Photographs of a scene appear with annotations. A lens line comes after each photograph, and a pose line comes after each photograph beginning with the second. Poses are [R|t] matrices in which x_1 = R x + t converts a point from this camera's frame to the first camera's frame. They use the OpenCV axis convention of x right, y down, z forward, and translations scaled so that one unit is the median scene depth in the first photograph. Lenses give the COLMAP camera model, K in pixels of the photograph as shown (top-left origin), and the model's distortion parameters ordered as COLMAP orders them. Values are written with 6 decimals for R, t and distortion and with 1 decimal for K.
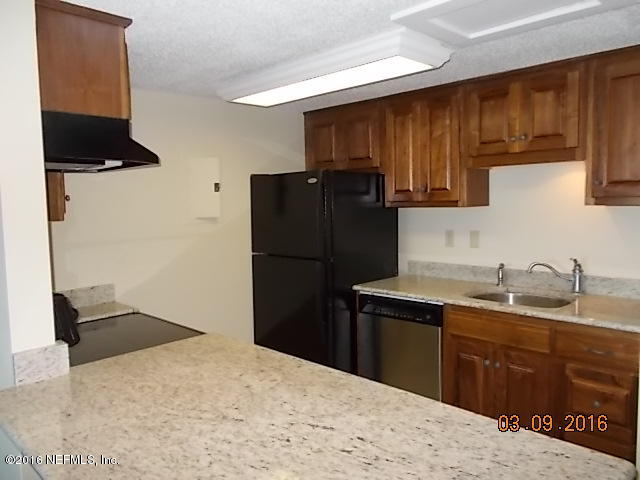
lens RADIAL K [[495.7, 0, 320.0], [0, 495.7, 240.0], [0, 0, 1]] dist [0.023224, -0.005971]
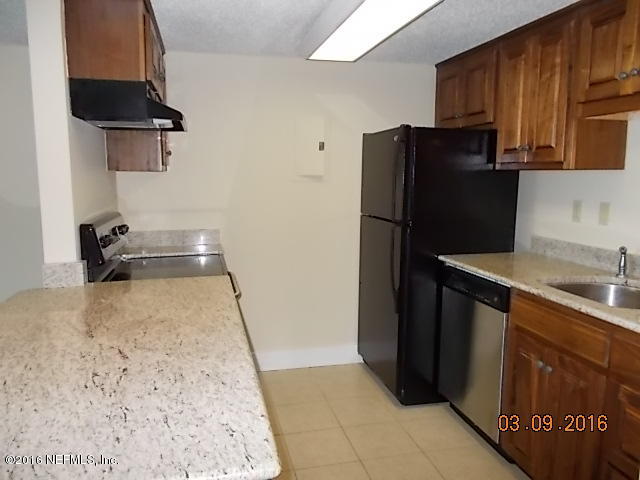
lens RADIAL K [[495.7, 0, 320.0], [0, 495.7, 240.0], [0, 0, 1]] dist [0.023224, -0.005971]
pose [[0.854225, 0.094666, -0.511213, 0.364945], [-0.062174, 0.994827, 0.080330, 0.004949], [0.516173, -0.036836, 0.855692, 0.121015]]
